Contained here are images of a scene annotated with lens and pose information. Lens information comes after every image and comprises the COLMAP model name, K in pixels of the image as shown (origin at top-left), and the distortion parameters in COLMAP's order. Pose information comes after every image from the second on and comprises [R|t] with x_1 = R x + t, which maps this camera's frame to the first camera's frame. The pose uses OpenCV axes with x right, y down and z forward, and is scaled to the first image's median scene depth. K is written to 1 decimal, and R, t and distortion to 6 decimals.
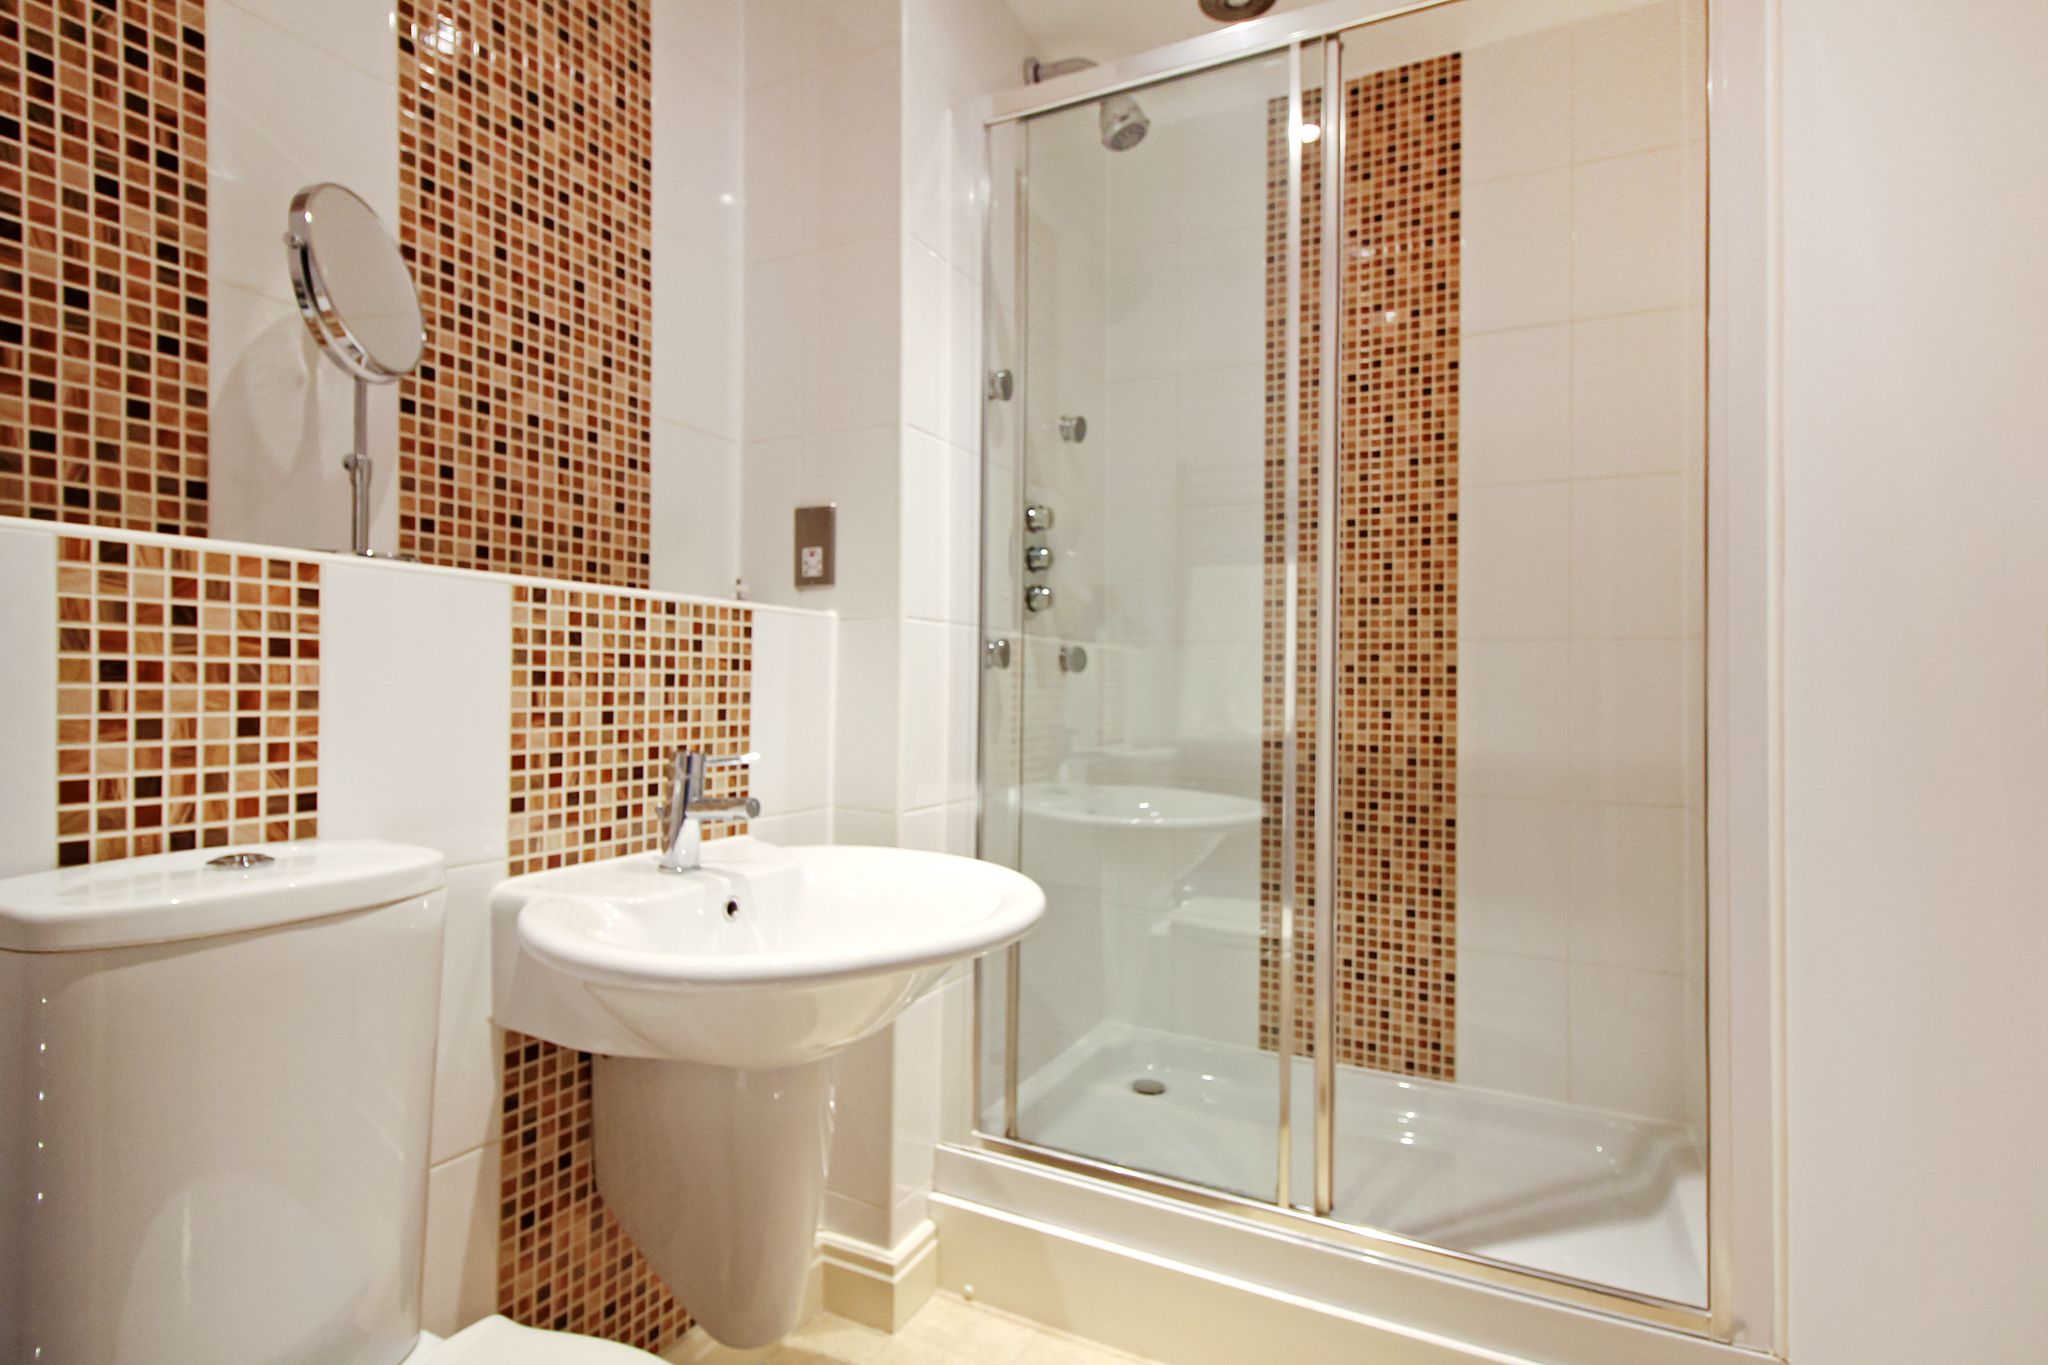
lens RADIAL K [[1021.7, 0, 1021.7], [0, 1021.7, 682.5], [0, 0, 1]] dist [-0.001837, -0.000506]
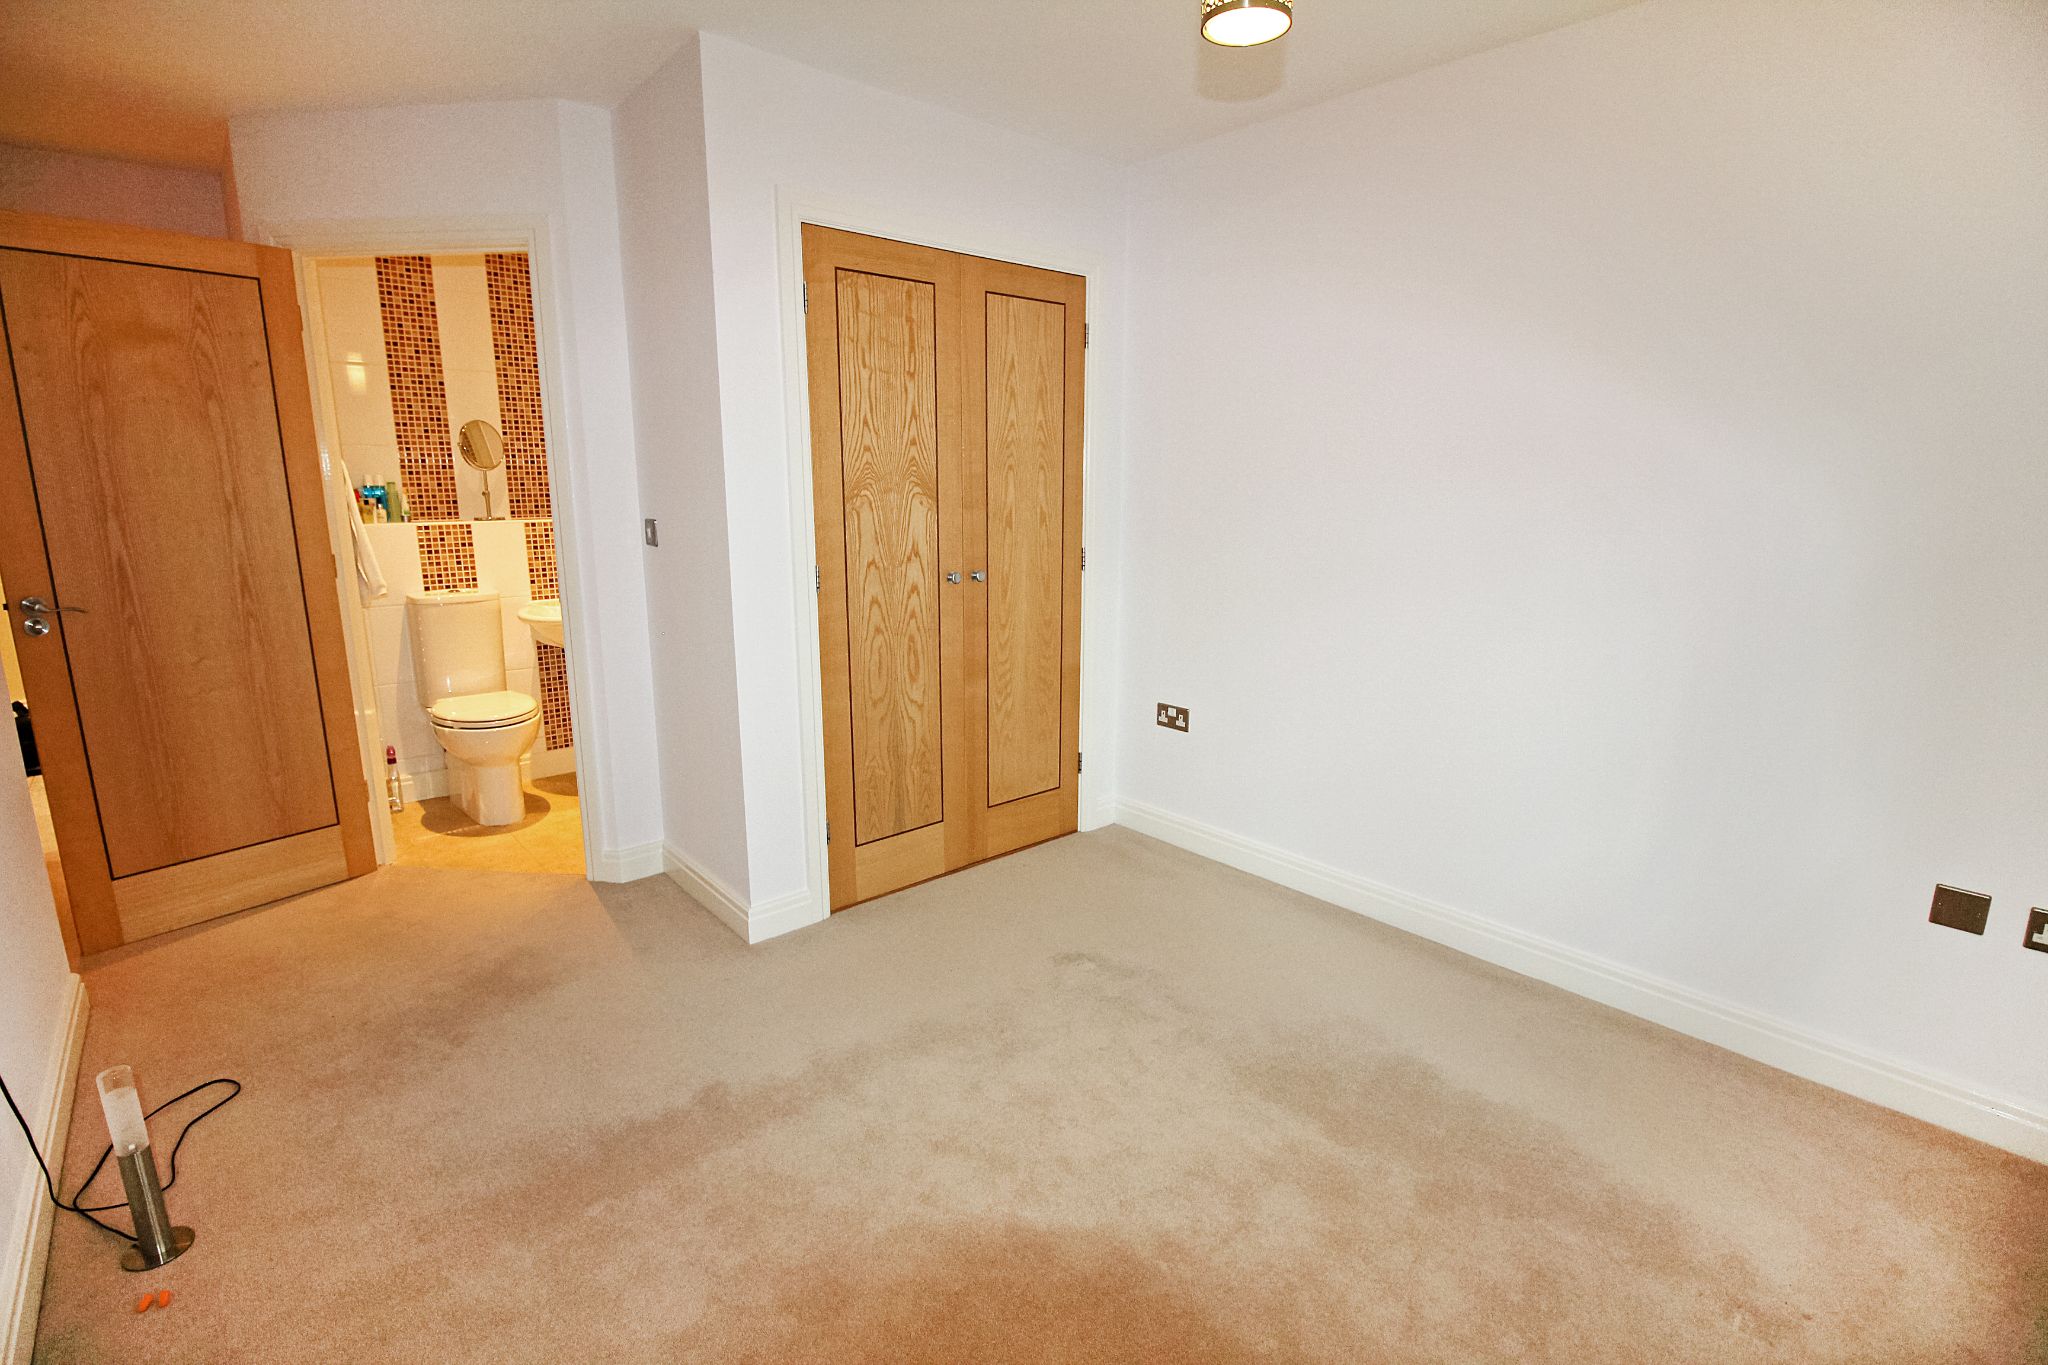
lens RADIAL K [[1021.7, 0, 1024.6], [0, 1021.7, 688.3], [0, 0, 1]] dist [-0.001837, -0.000506]
pose [[0.913455, 0.083868, -0.398203, 2.917565], [0.005651, 0.975823, 0.218488, -0.334628], [0.406900, -0.201829, 0.890897, -1.834083]]
